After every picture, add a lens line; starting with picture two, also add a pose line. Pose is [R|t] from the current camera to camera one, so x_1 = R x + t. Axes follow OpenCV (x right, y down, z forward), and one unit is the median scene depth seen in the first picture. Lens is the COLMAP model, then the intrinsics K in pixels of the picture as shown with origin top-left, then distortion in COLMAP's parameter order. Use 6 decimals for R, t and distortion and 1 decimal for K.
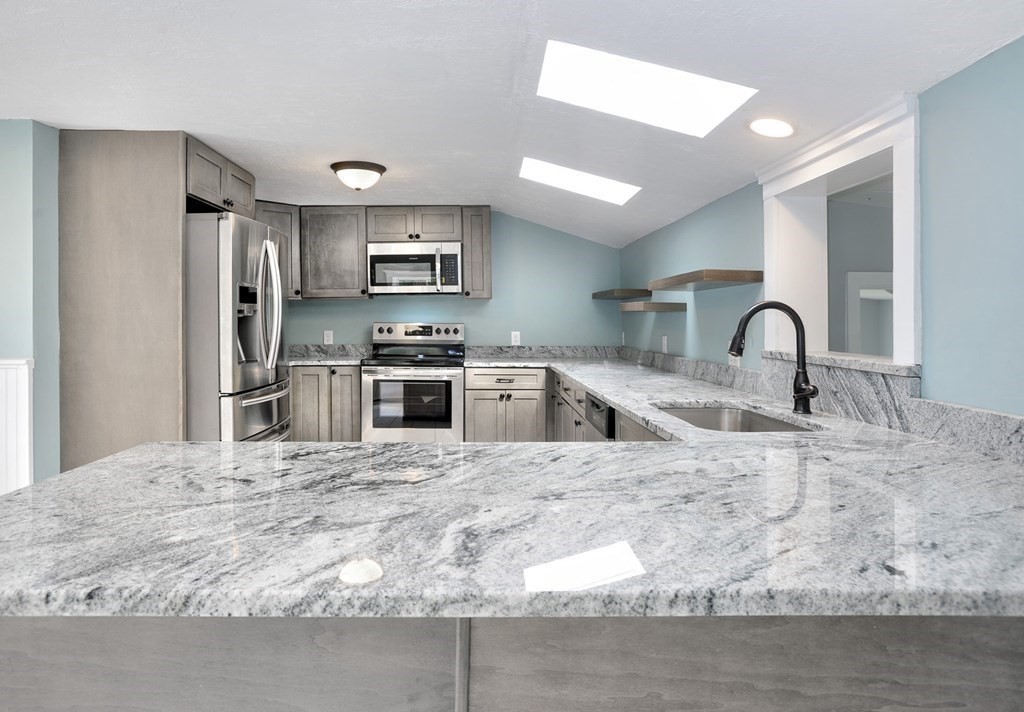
lens RADIAL K [[609.1, 0, 510.7], [0, 609.1, 326.6], [0, 0, 1]] dist [-0.057631, 0.033449]
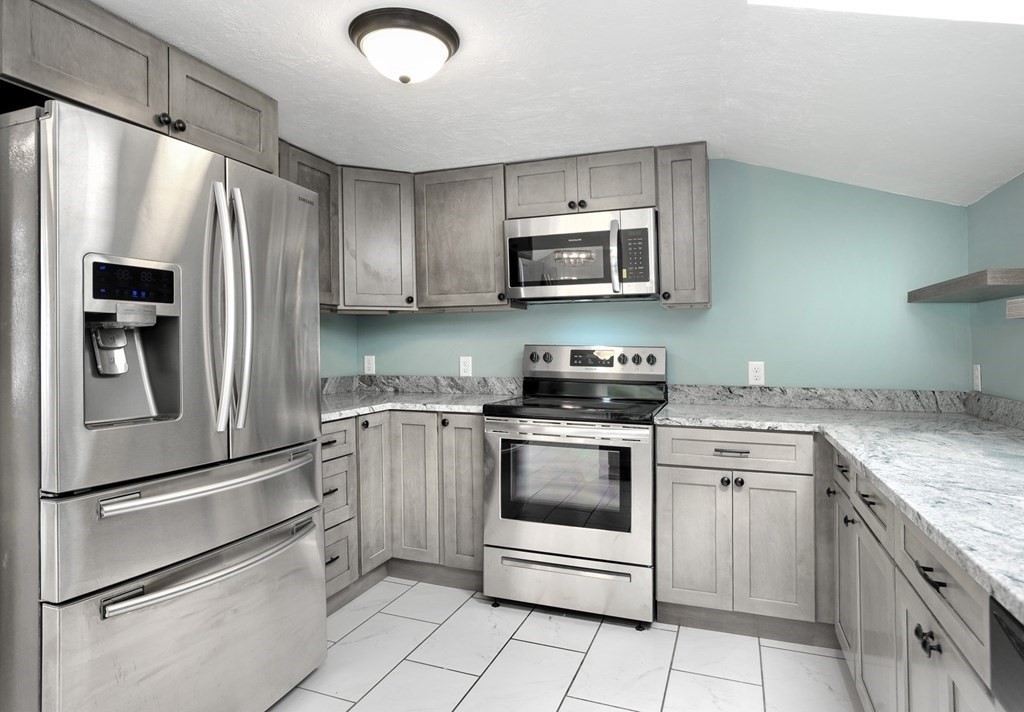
lens RADIAL K [[584.3, 0, 528.4], [0, 584.3, 339.7], [0, 0, 1]] dist [-0.054121, 0.032925]
pose [[0.922499, -0.000801, -0.385998, 0.022844], [-0.007254, 0.999785, -0.019410, -0.000443], [0.385931, 0.020706, 0.922295, 0.446690]]
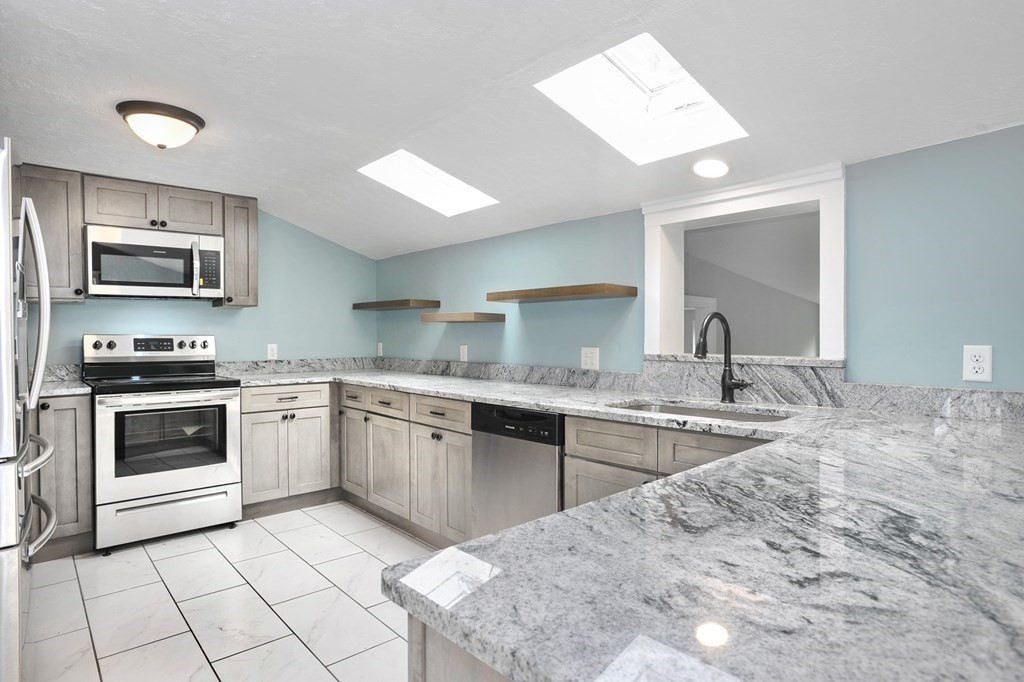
lens RADIAL K [[538.7, 0, 512.0], [0, 538.7, 341.0], [0, 0, 1]] dist [-0.036548, 0.000242]
pose [[0.764579, -0.012527, 0.644408, -0.254429], [0.010166, 0.999921, 0.007376, 0.001527], [-0.644450, 0.000911, 0.764646, 0.192556]]
